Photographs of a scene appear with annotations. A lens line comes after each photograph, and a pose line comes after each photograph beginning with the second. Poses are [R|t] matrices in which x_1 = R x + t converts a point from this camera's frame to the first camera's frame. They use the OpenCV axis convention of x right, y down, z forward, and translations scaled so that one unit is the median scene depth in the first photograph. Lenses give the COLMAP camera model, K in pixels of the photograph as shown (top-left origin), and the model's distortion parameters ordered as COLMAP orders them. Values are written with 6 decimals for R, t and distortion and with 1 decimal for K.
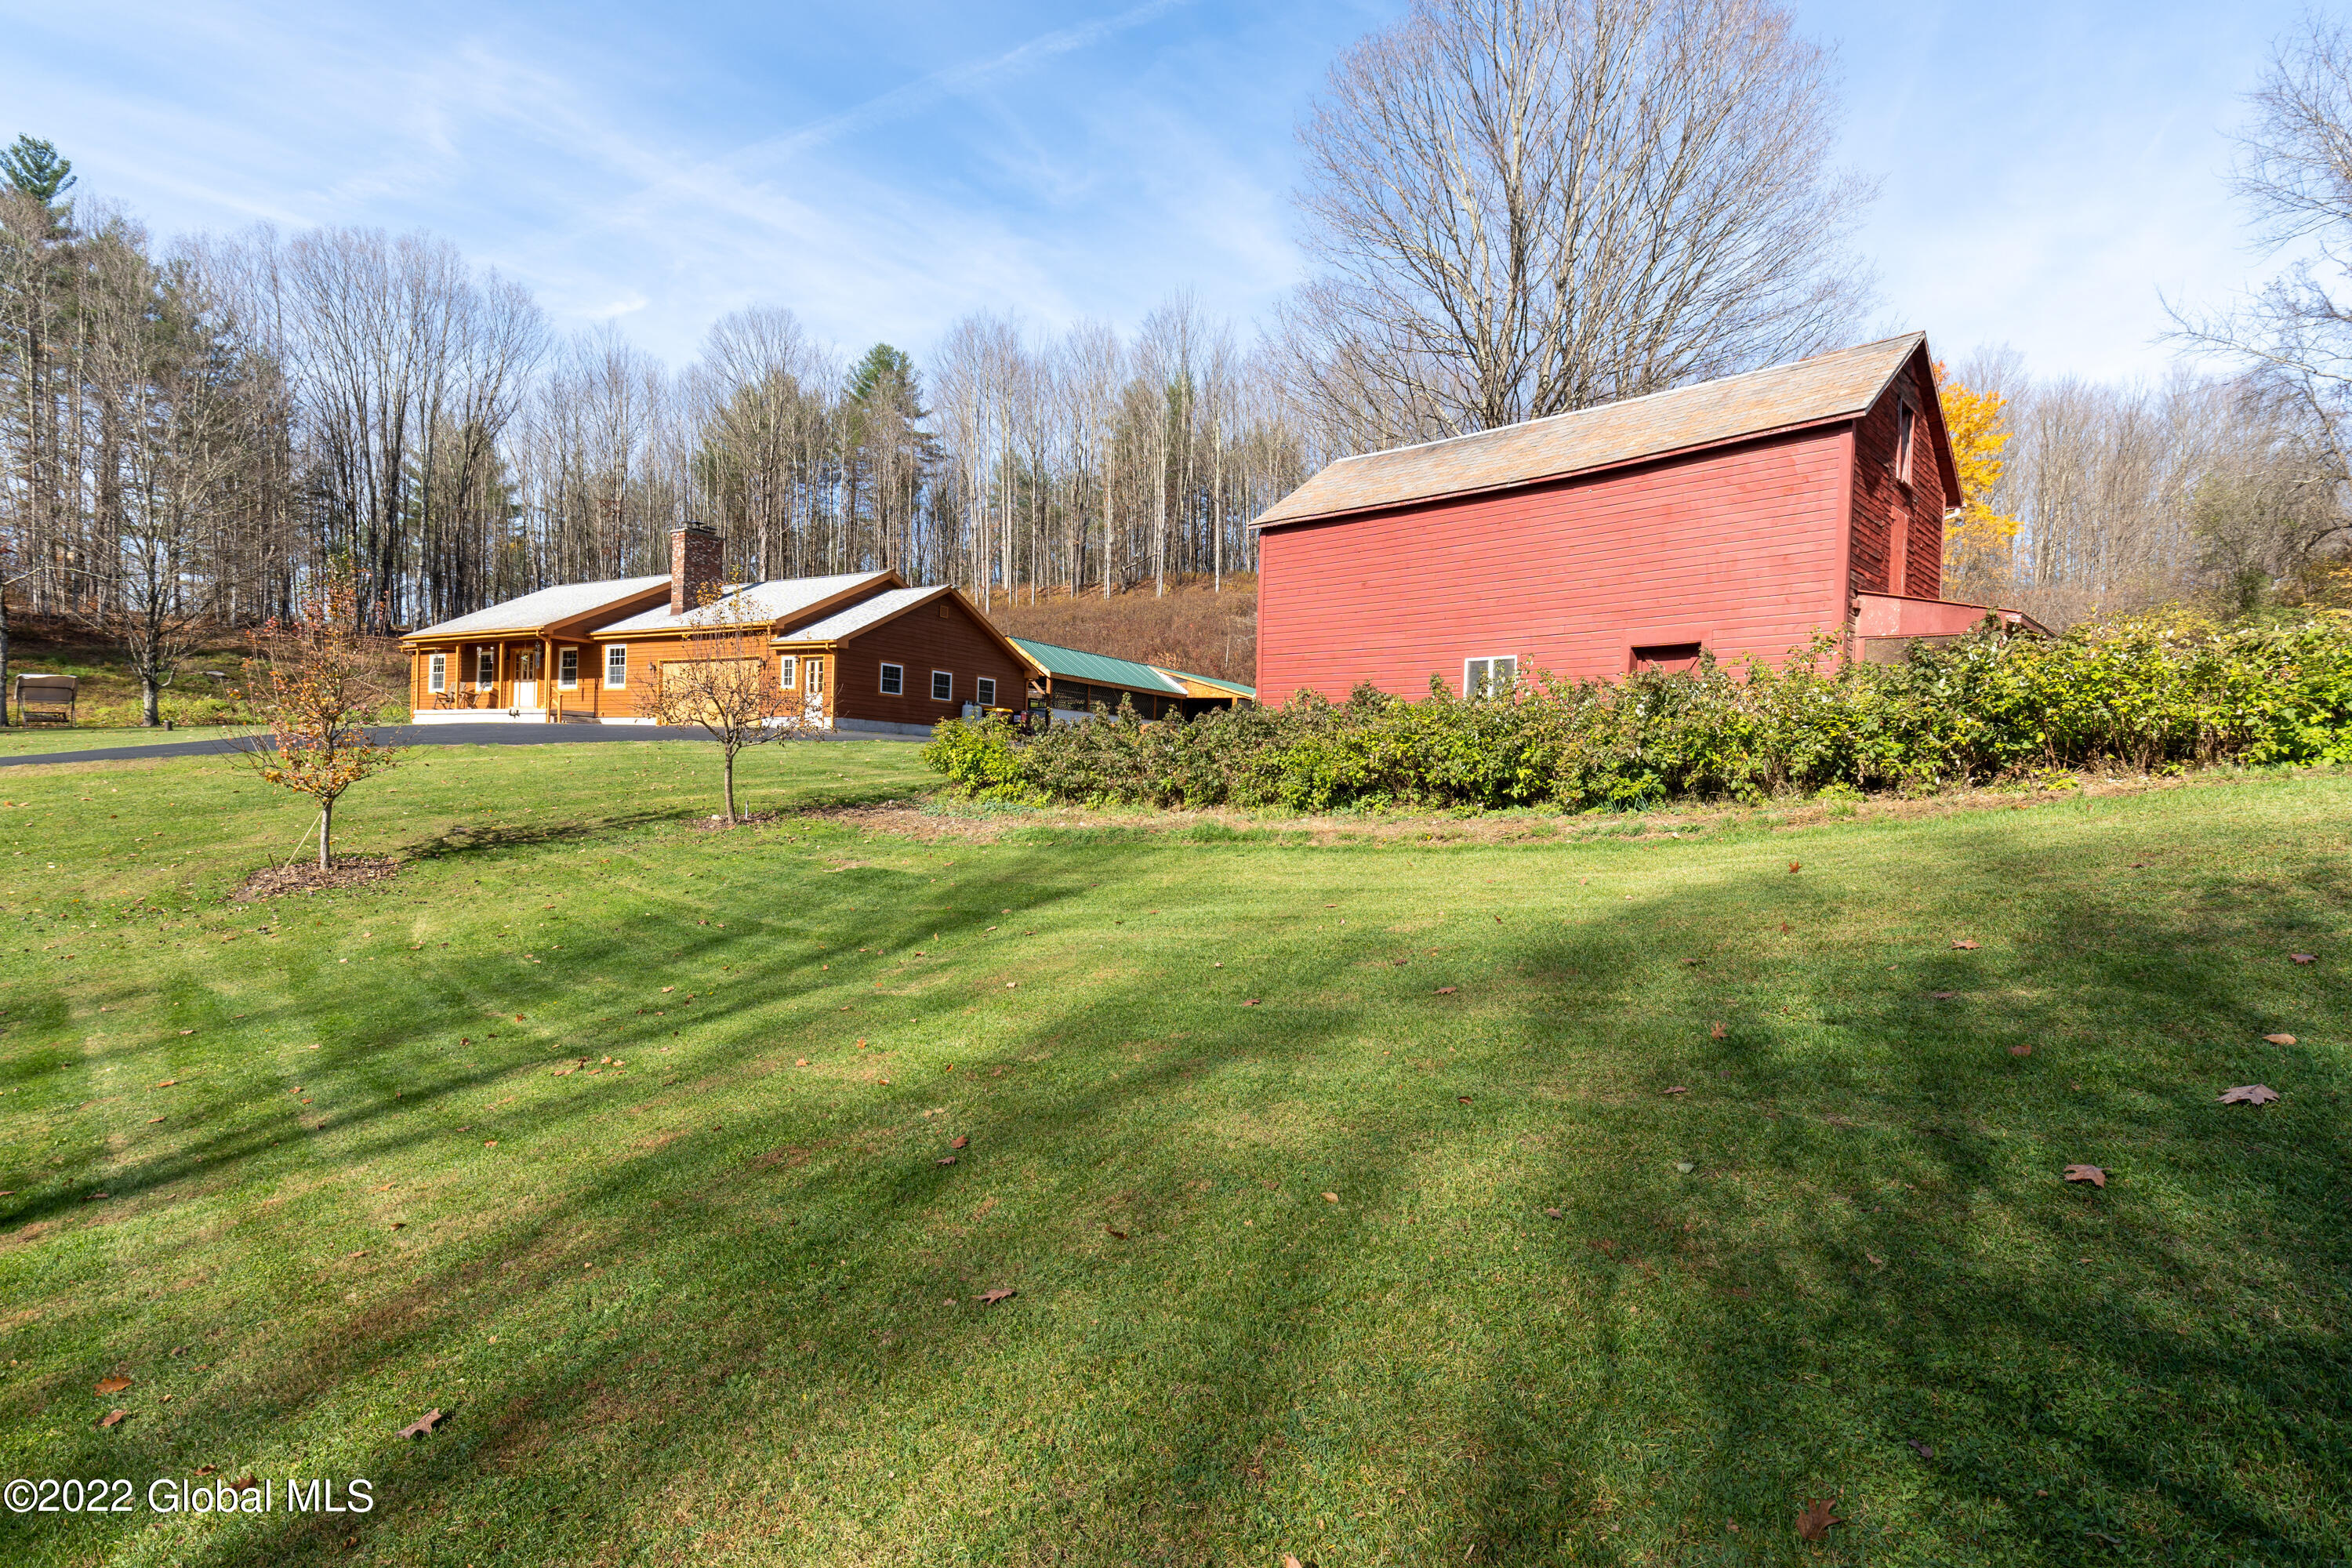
lens RADIAL K [[1185.1, 0, 1156.7], [0, 1185.1, 781.8], [0, 0, 1]] dist [0.013660, -0.000608]
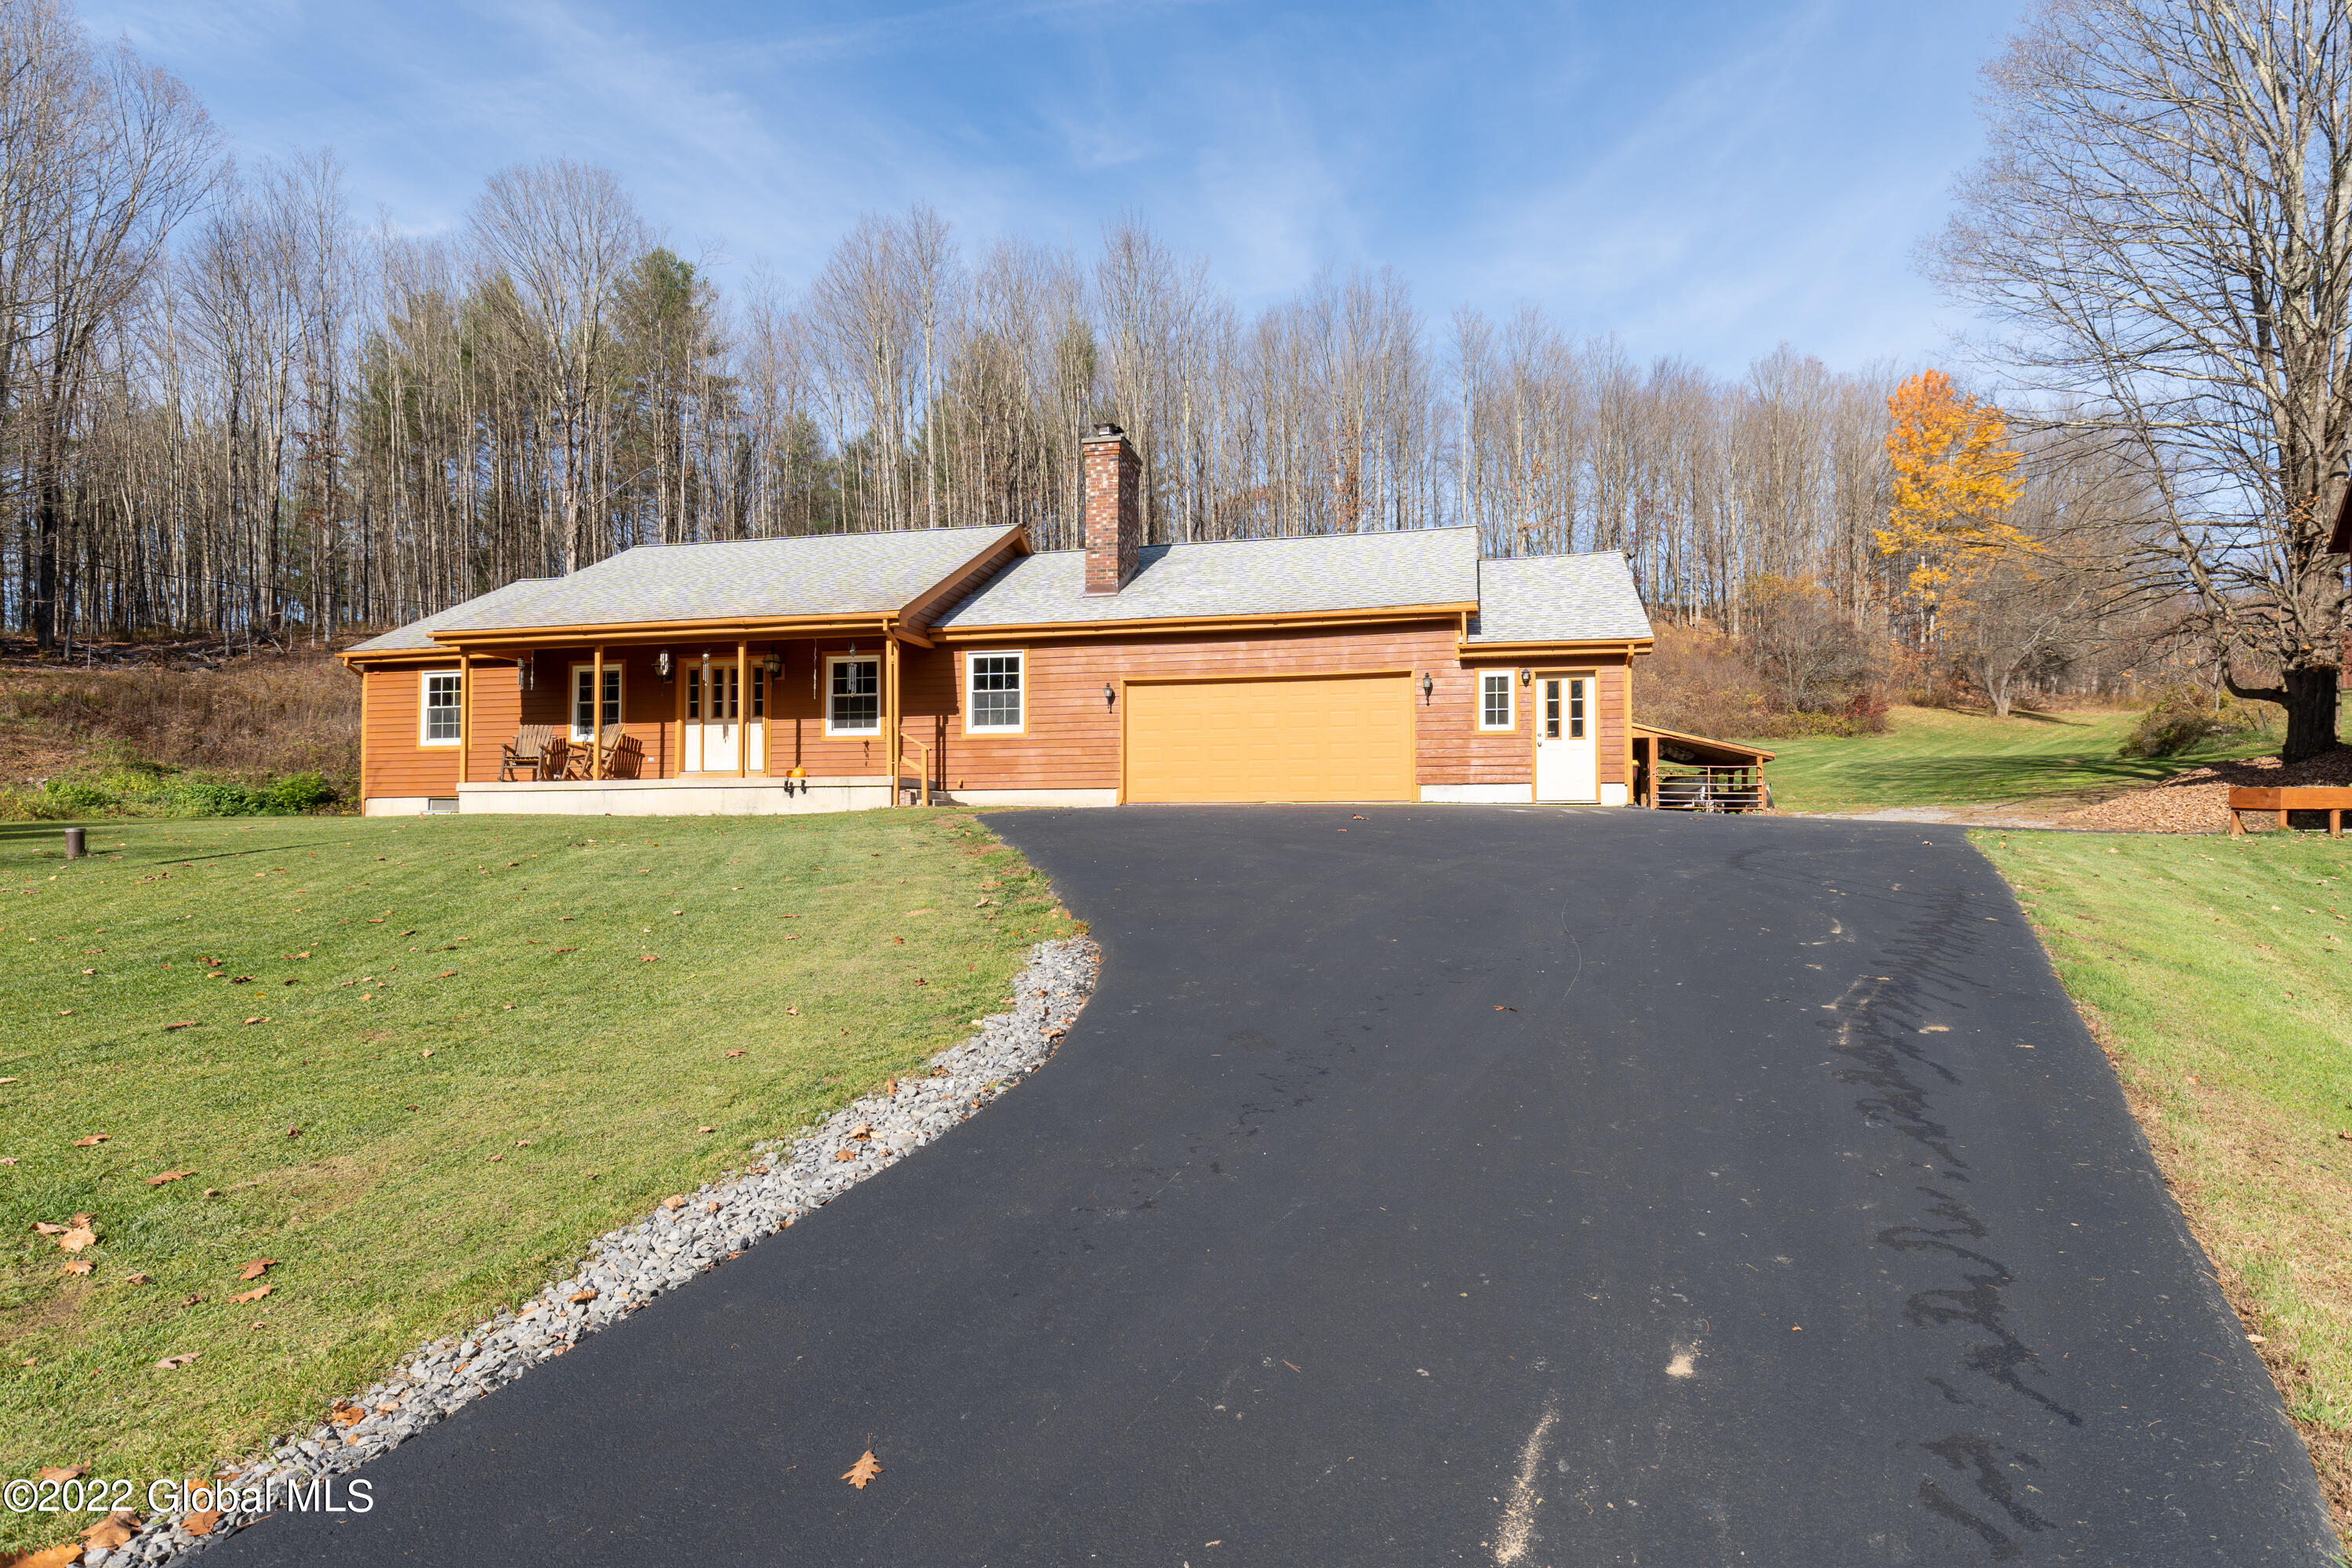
lens RADIAL K [[1345.3, 0, 1153.6], [0, 1345.3, 803.4], [0, 0, 1]] dist [0.022500, -0.008964]
pose [[0.952457, -0.024445, 0.303690, -0.523317], [0.031265, 0.999356, -0.017614, -0.032621], [-0.303064, 0.026271, 0.952608, 0.382169]]
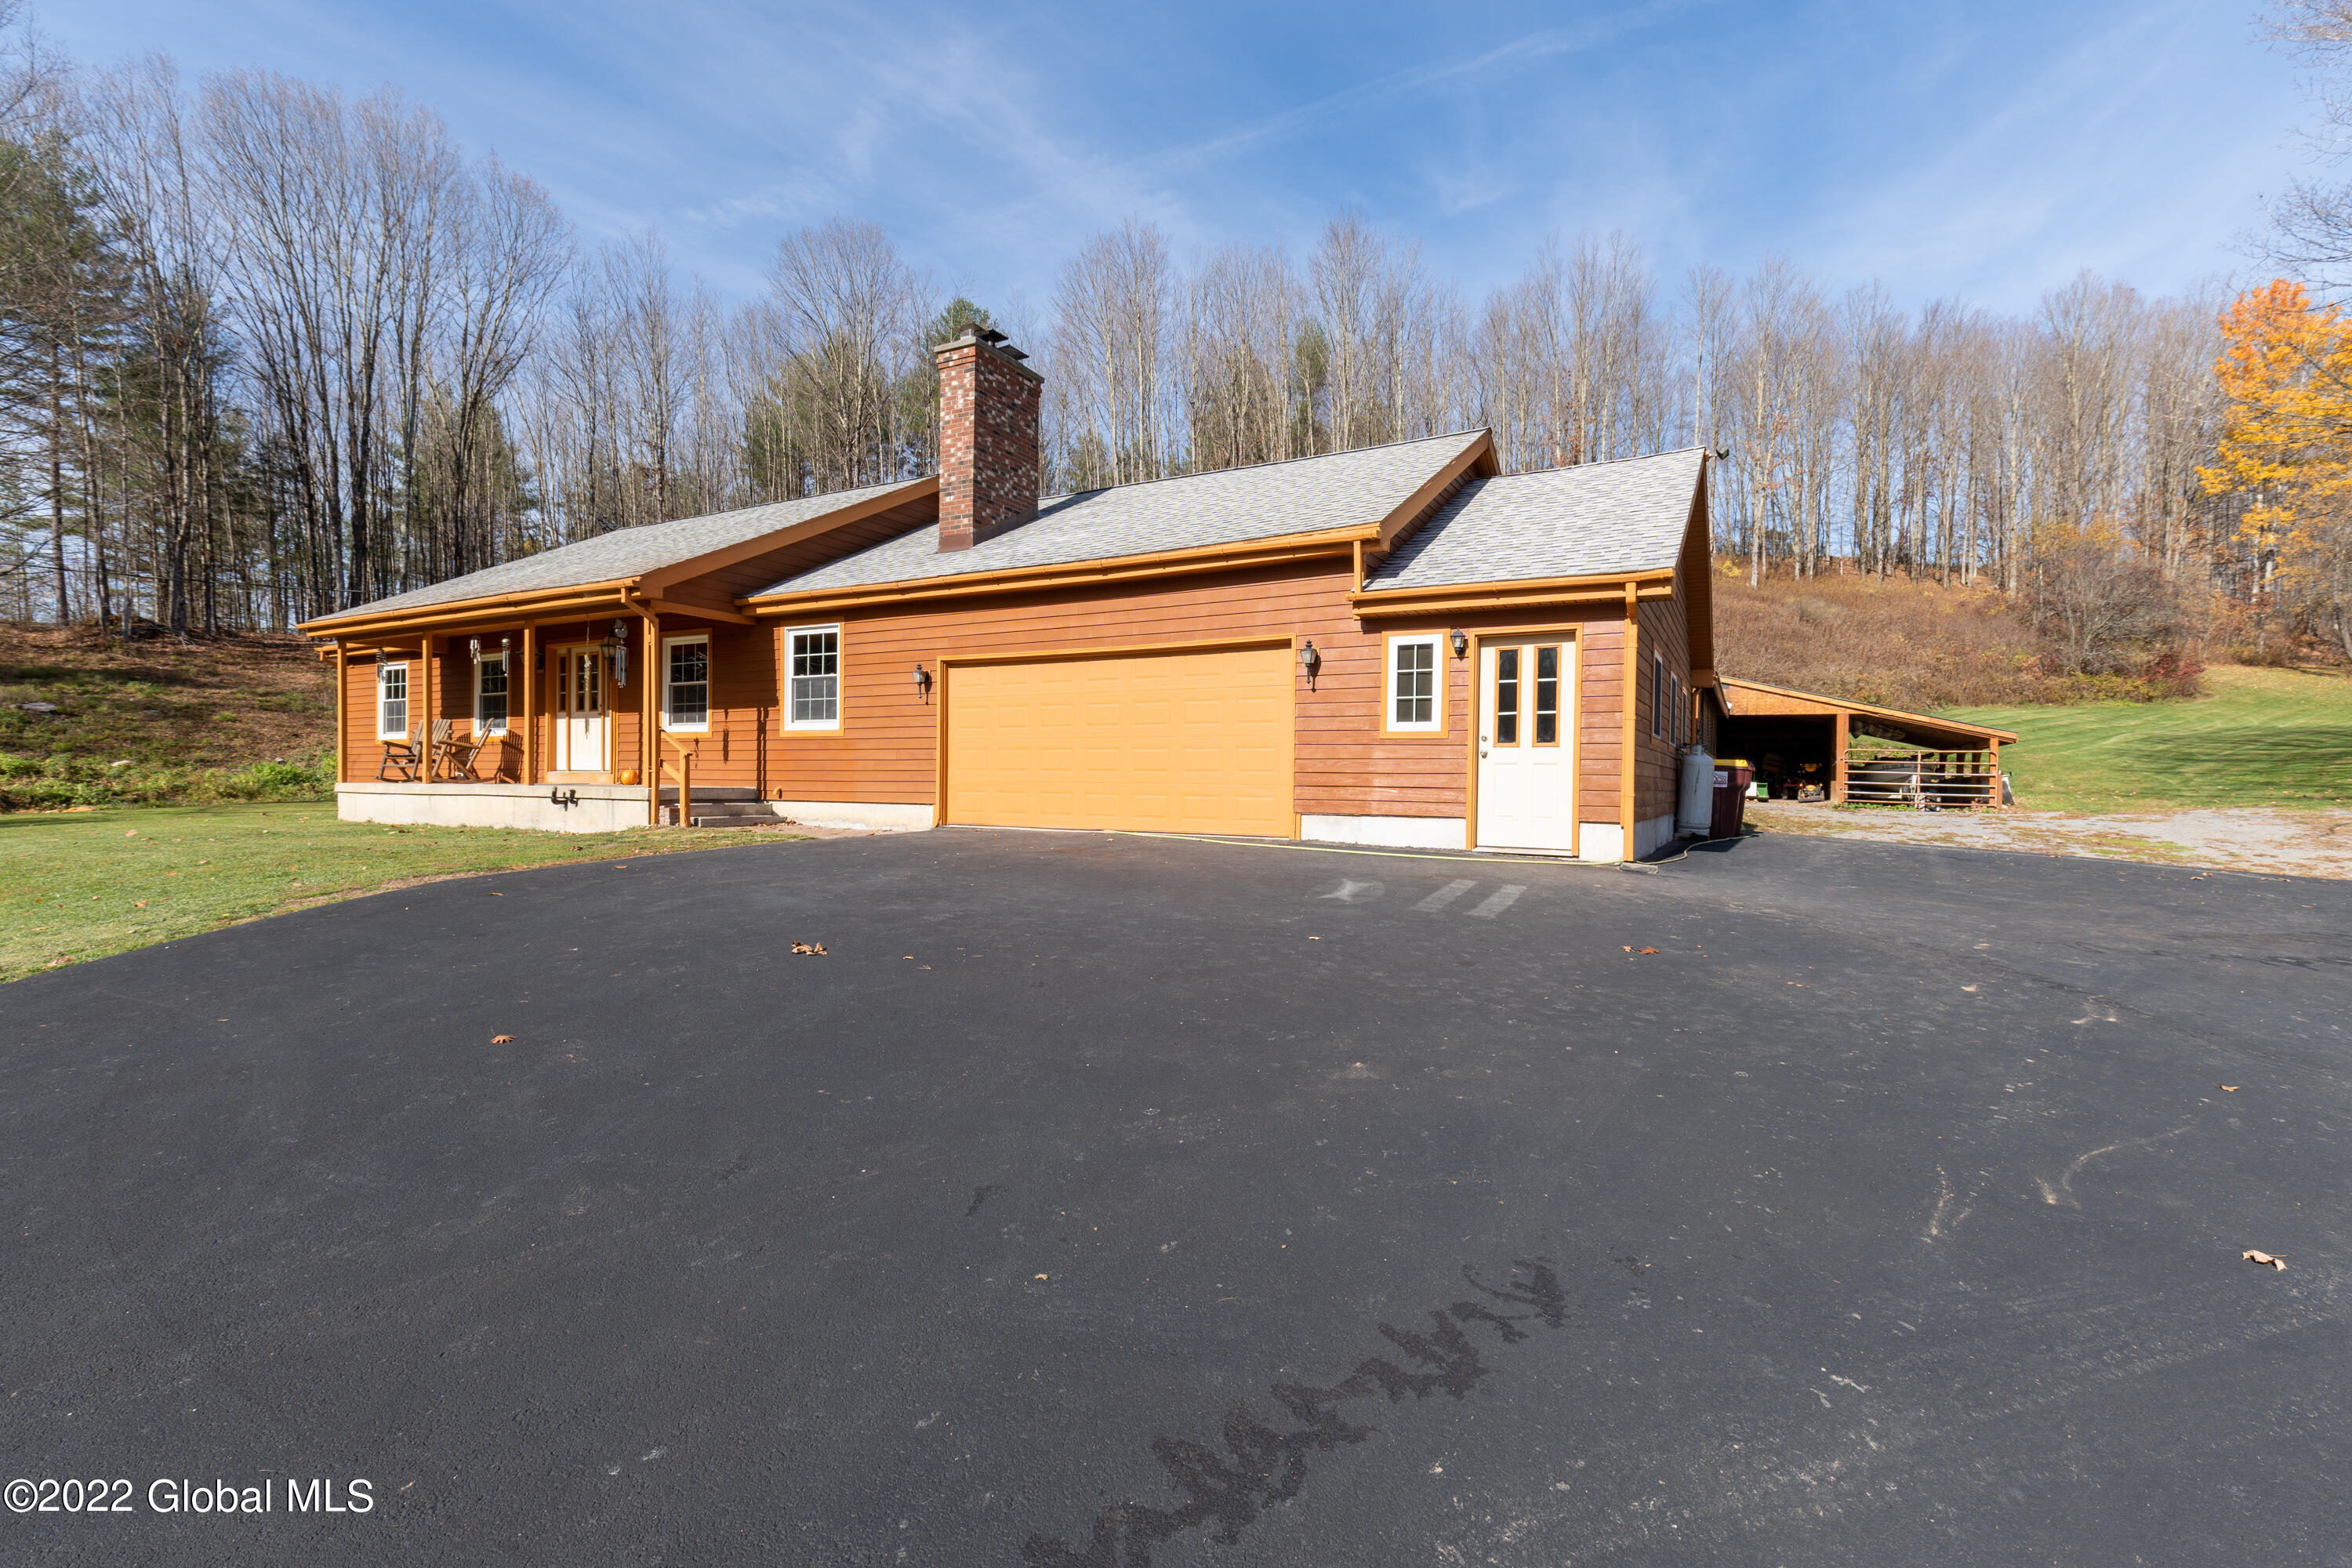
lens RADIAL K [[1073.7, 0, 1172.3], [0, 1073.7, 798.6], [0, 0, 1]] dist [0.010035, -0.005491]
pose [[0.998918, -0.022604, 0.040642, -0.318193], [0.021930, 0.999615, 0.016969, -0.054151], [-0.041010, -0.016060, 0.999030, 0.571170]]
